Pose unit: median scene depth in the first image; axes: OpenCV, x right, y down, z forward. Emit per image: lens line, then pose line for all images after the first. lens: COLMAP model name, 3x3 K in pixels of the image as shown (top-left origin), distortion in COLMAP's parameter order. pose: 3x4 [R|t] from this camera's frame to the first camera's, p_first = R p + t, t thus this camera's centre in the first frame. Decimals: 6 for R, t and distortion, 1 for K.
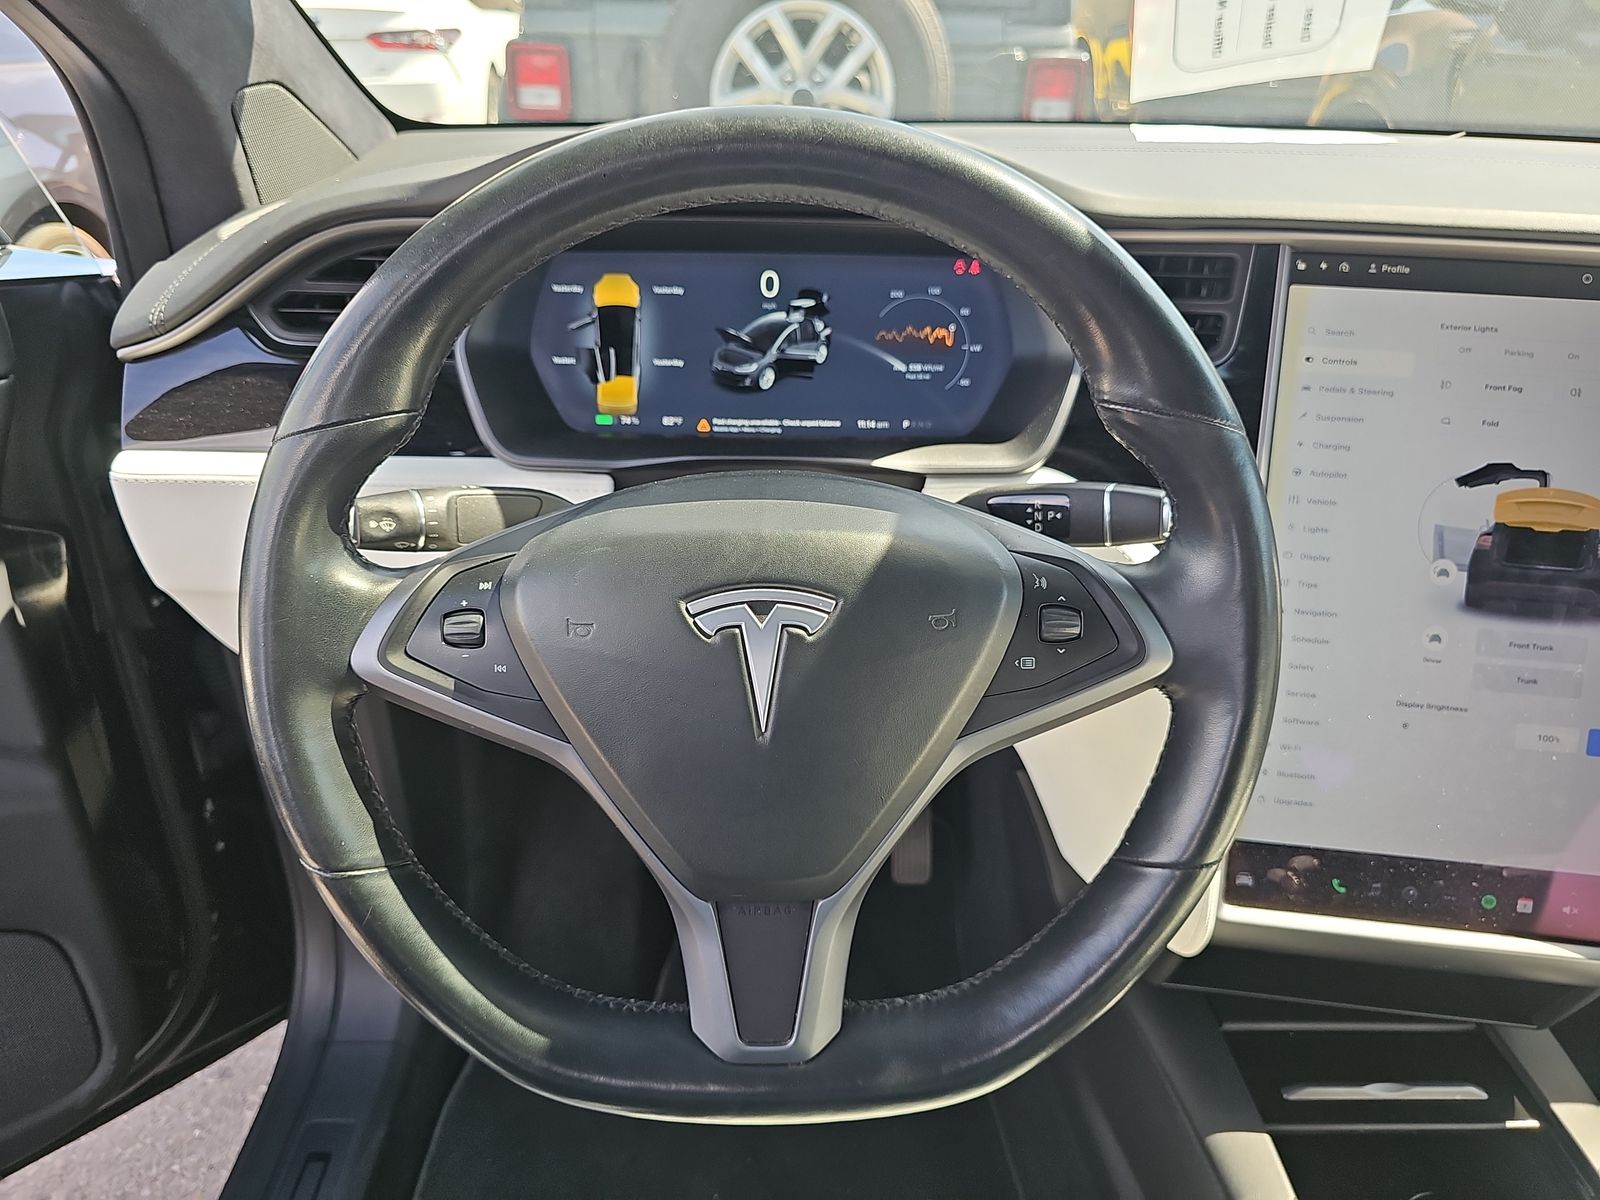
lens RADIAL K [[1107.3, 0, 797.3], [0, 1107.3, 595.8], [0, 0, 1]] dist [0.024241, -0.028634]
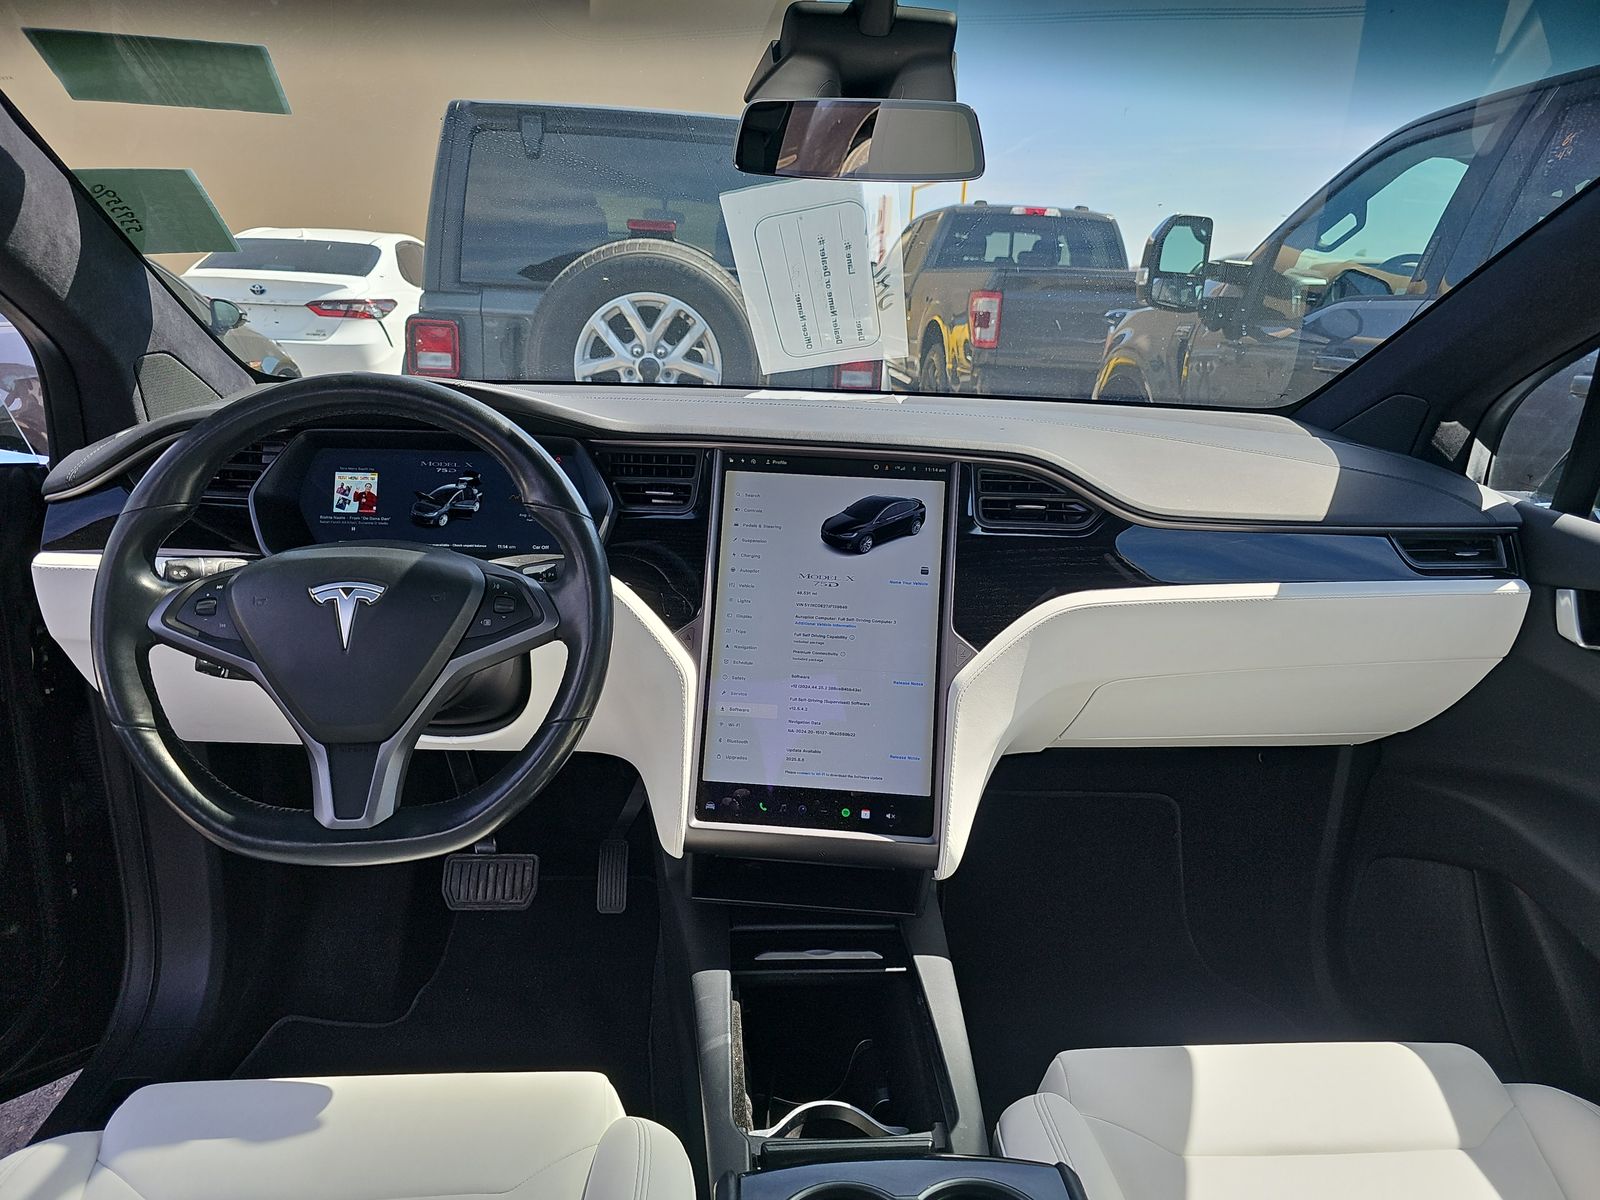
lens RADIAL K [[1107.3, 0, 836.3], [0, 1107.3, 597.6], [0, 0, 1]] dist [0.024241, -0.028634]
pose [[0.996001, 0.003738, 0.089262, 0.426312], [0.015314, 0.977194, -0.211796, 0.294387], [-0.088018, 0.212316, 0.973229, -0.700591]]
